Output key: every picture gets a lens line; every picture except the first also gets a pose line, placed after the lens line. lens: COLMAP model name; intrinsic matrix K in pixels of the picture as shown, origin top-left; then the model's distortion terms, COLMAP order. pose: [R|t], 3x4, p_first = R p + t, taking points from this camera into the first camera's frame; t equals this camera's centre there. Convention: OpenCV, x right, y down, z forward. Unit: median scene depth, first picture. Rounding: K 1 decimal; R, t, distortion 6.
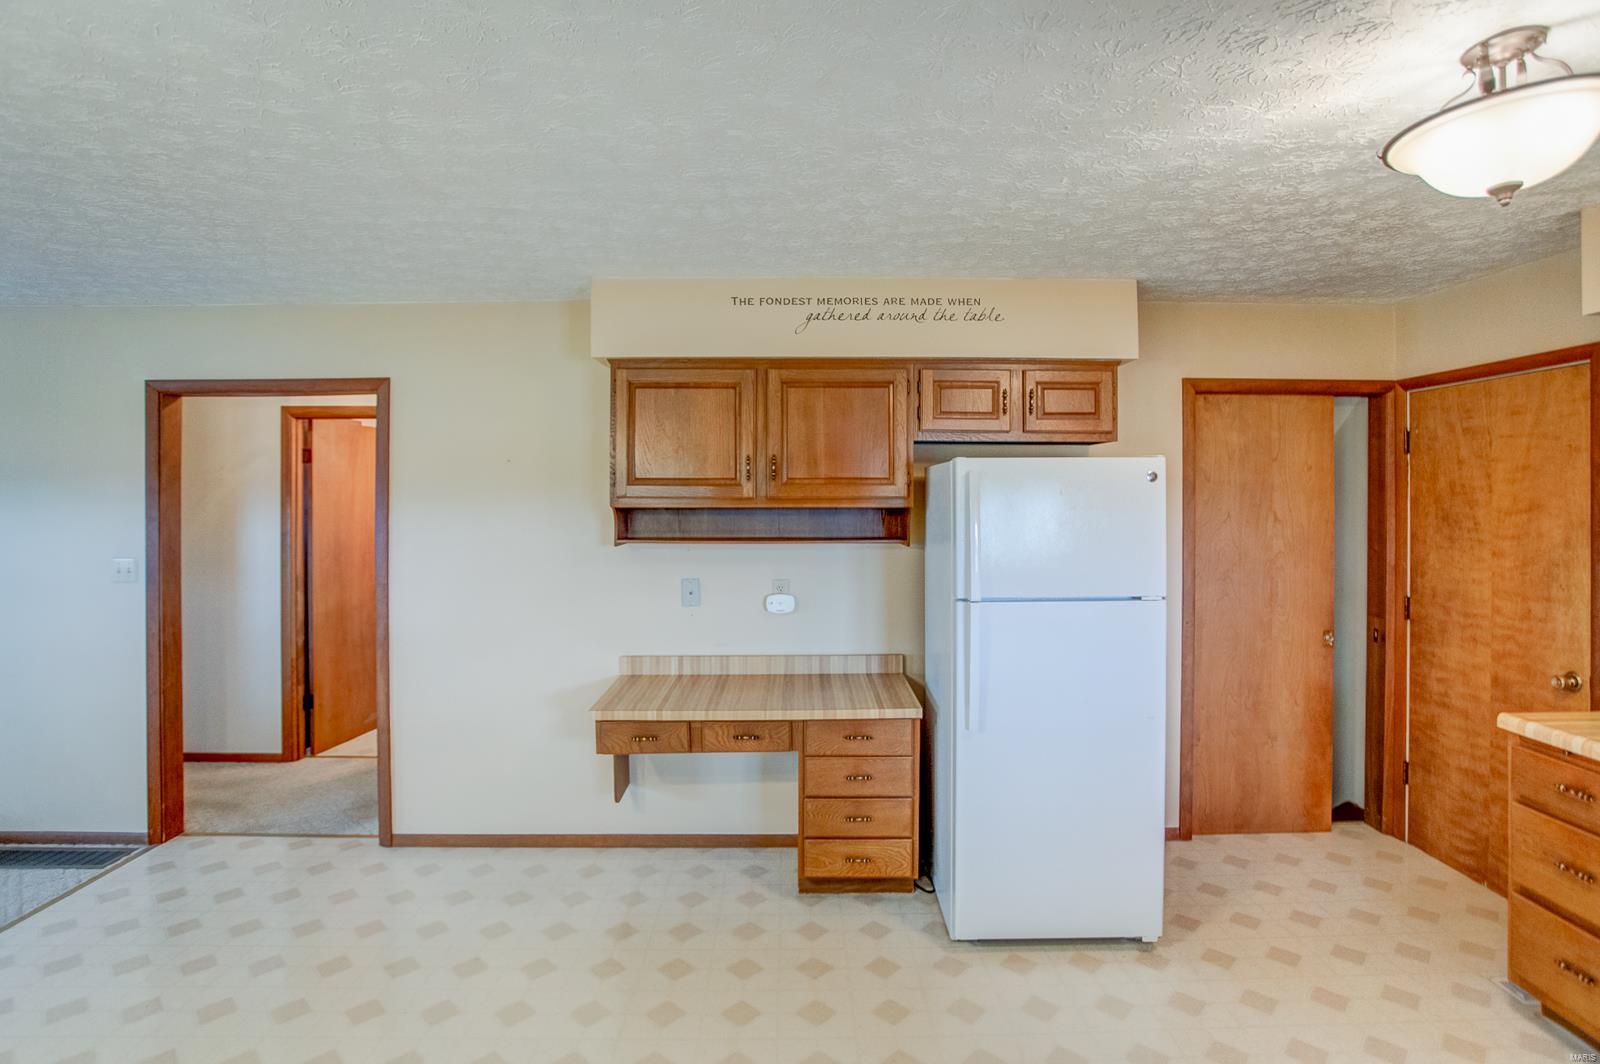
lens RADIAL K [[798.4, 0, 806.0], [0, 798.4, 499.7], [0, 0, 1]] dist [-0.057990, 0.025285]
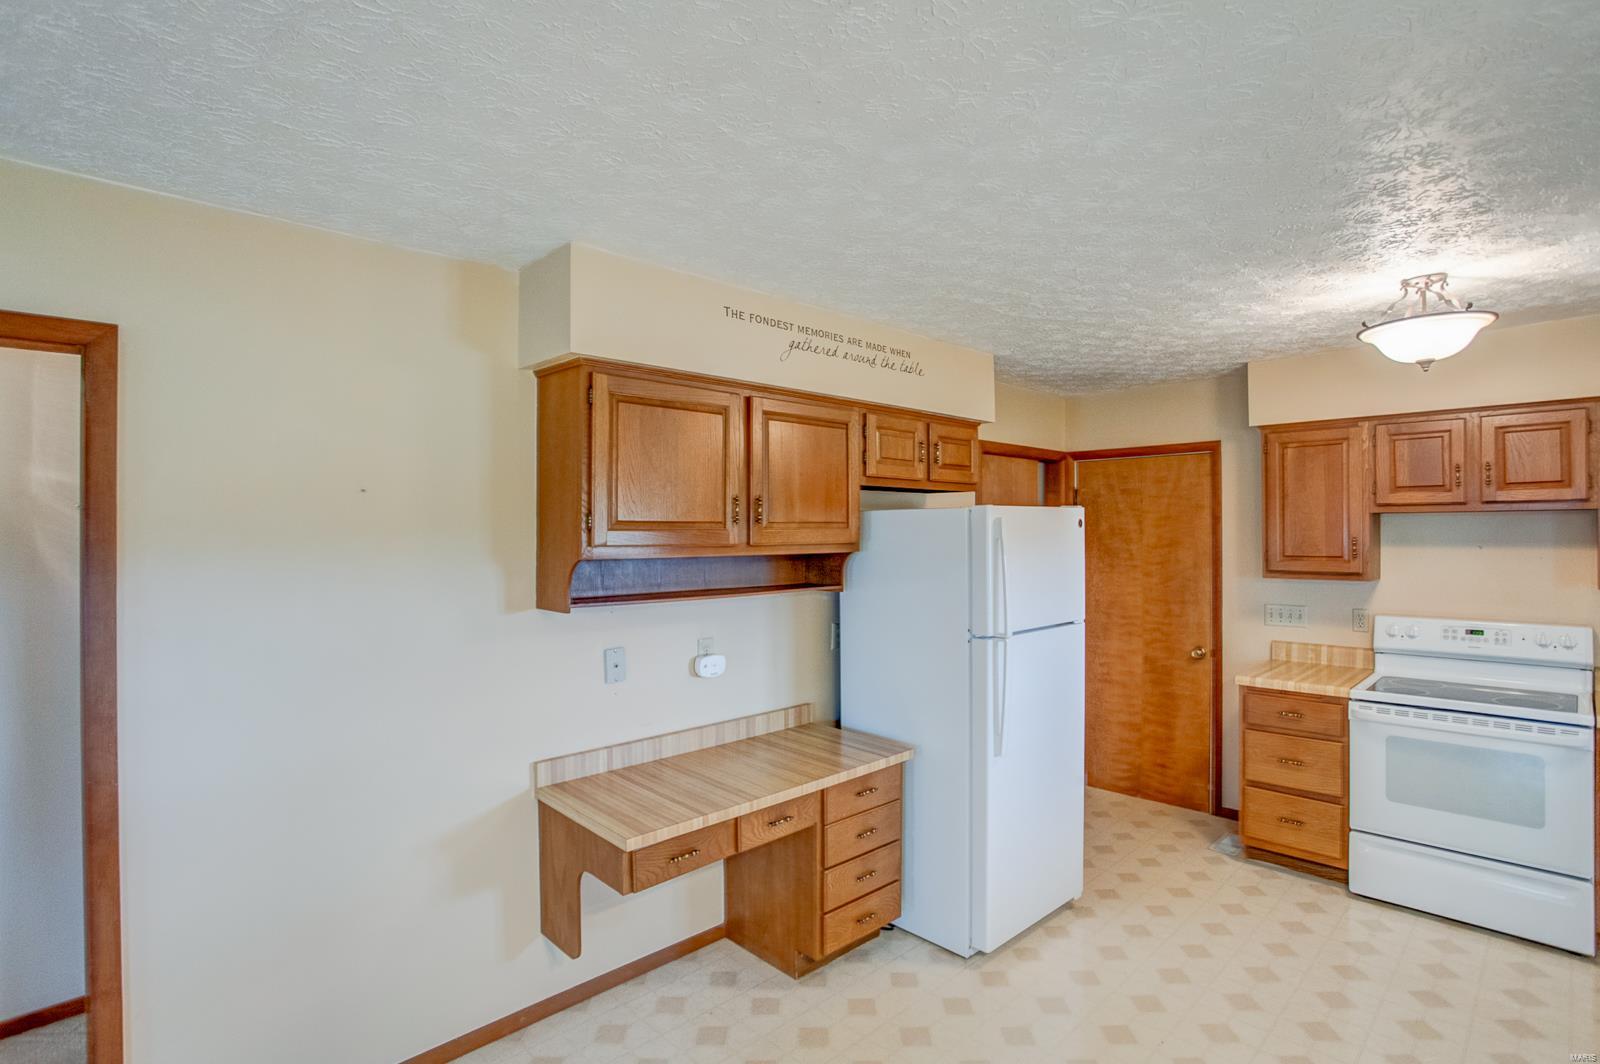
lens RADIAL K [[798.4, 0, 822.7], [0, 798.4, 538.8], [0, 0, 1]] dist [-0.057990, 0.025285]
pose [[0.719536, -0.010209, 0.694380, -0.600627], [0.008165, 0.999947, 0.006241, -0.013342], [-0.694407, 0.001179, 0.719581, 0.322533]]
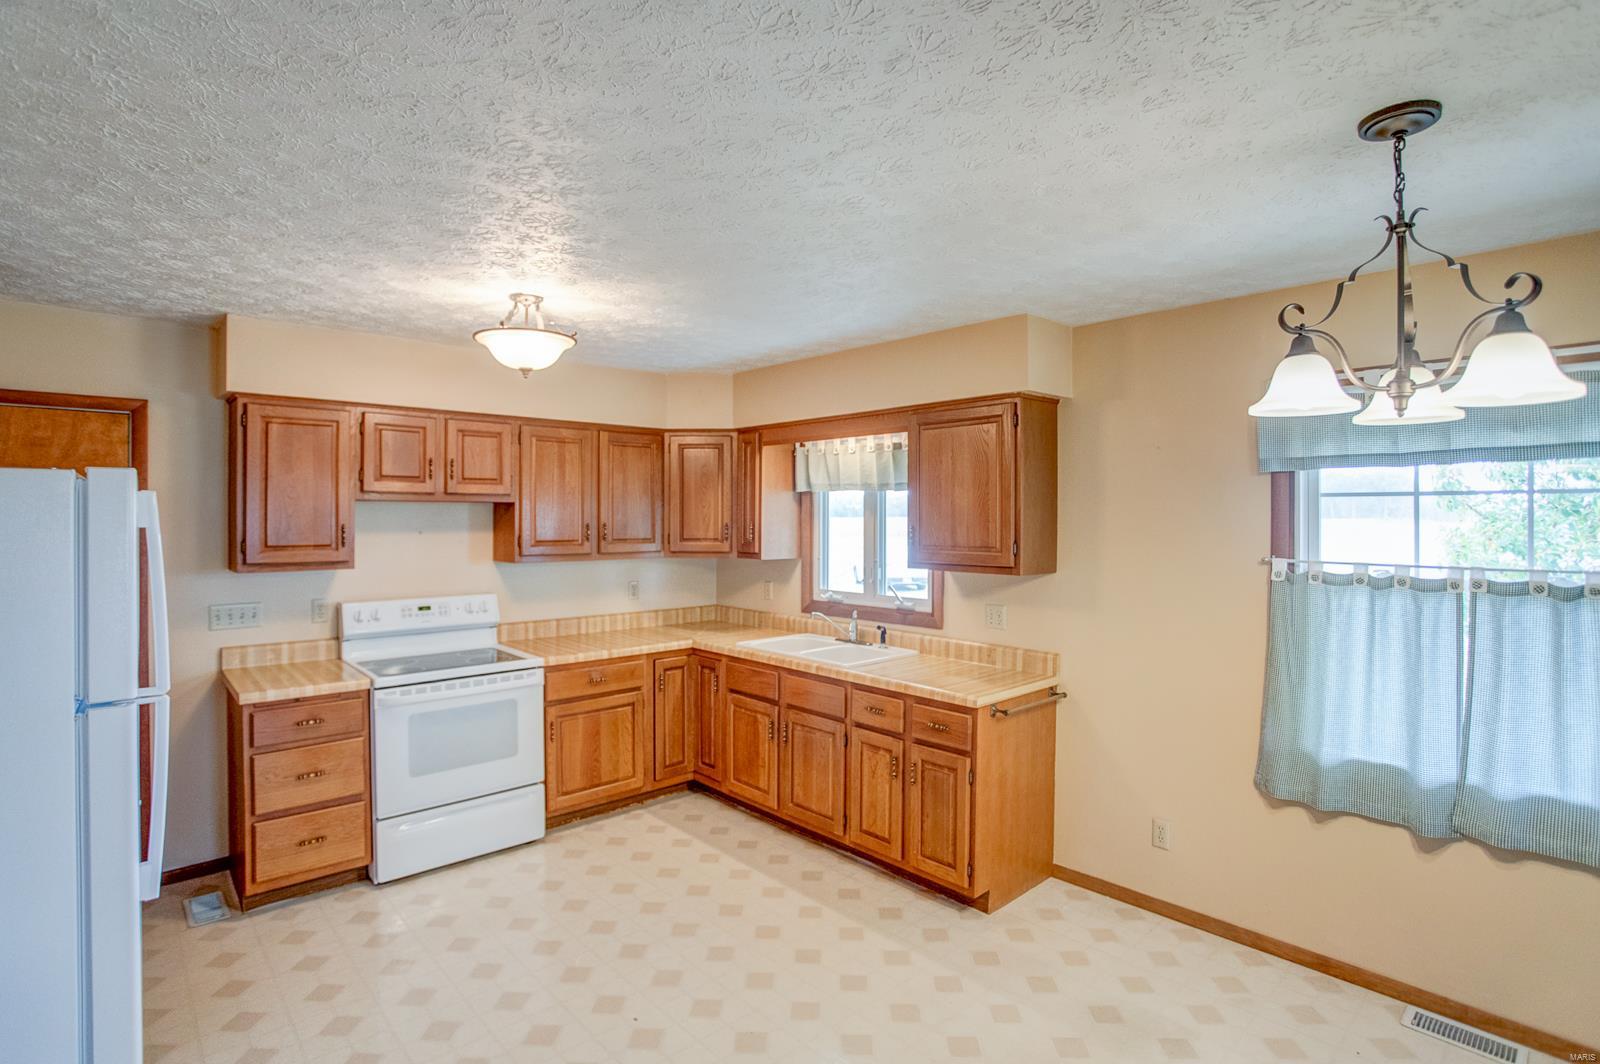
lens RADIAL K [[798.4, 0, 785.1], [0, 798.4, 521.6], [0, 0, 1]] dist [-0.057990, 0.025285]
pose [[-0.650366, -0.005170, 0.759603, -0.499087], [0.001179, 0.999969, 0.007816, -0.013938], [-0.759620, 0.005979, -0.650340, 0.856056]]
